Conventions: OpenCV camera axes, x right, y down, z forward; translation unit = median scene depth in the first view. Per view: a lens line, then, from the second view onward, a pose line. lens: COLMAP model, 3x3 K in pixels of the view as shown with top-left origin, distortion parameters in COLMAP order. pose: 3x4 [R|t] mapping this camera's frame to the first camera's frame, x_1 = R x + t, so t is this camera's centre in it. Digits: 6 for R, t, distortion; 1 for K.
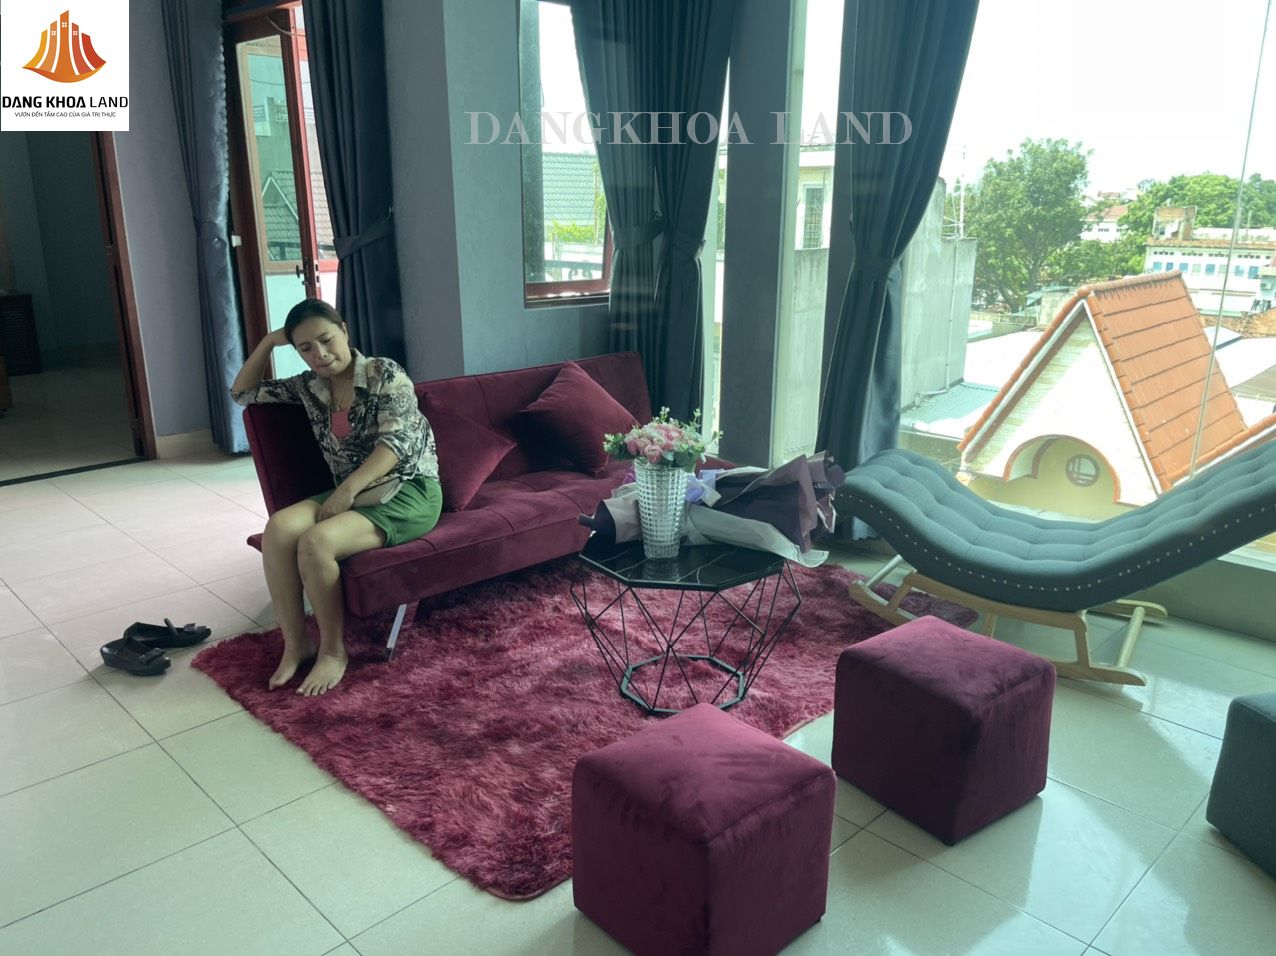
lens RADIAL K [[964.6, 0, 638.0], [0, 964.6, 478.0], [0, 0, 1]] dist [0.003549, 0.000895]
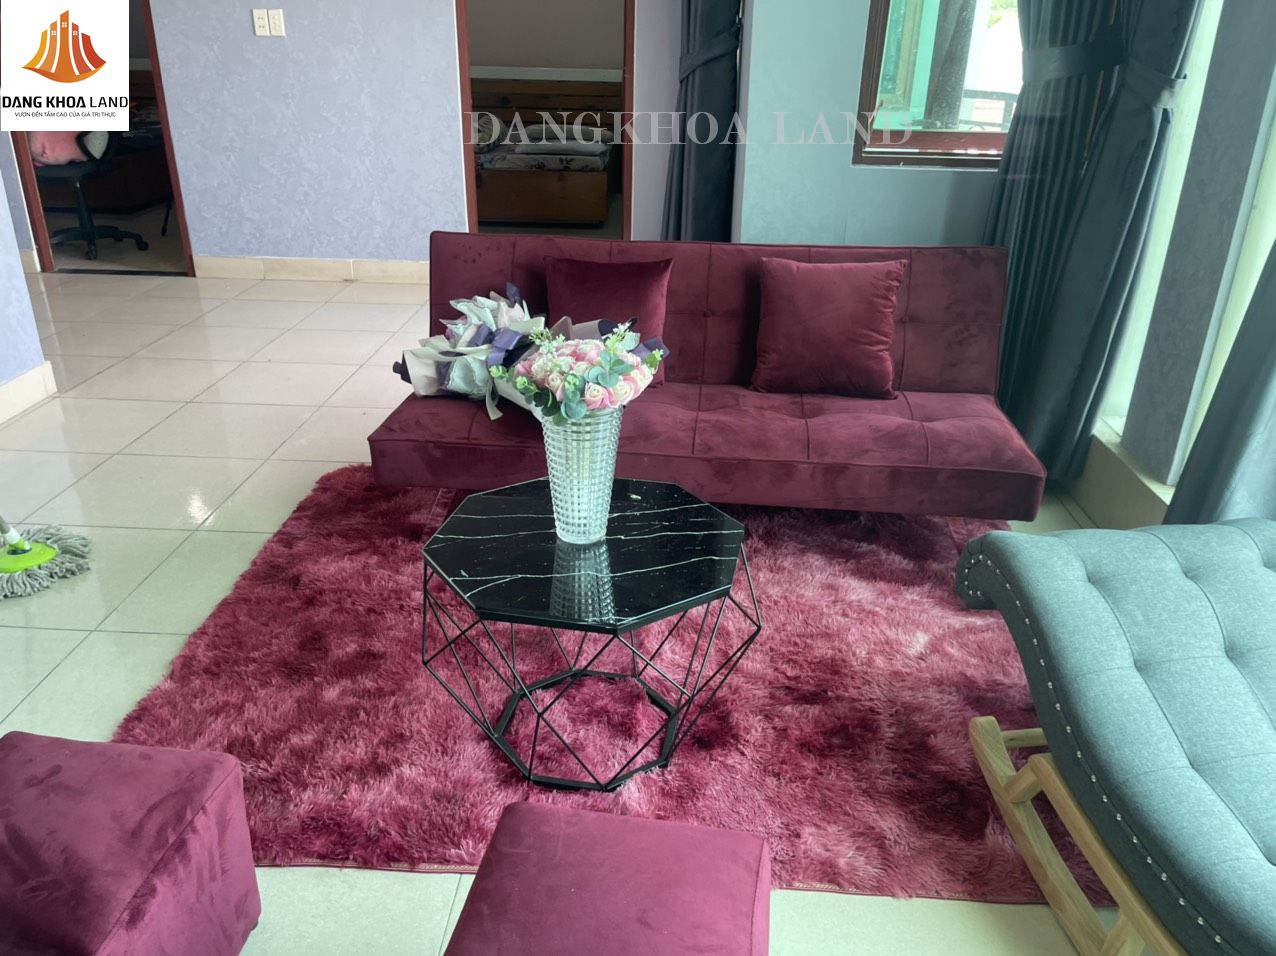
lens RADIAL K [[964.6, 0, 638.0], [0, 964.6, 478.0], [0, 0, 1]] dist [0.003549, 0.000895]
pose [[0.668964, 0.316914, -0.672348, 0.334611], [-0.219550, 0.948439, 0.228607, -0.084250], [0.710130, -0.005316, 0.704050, 0.378863]]
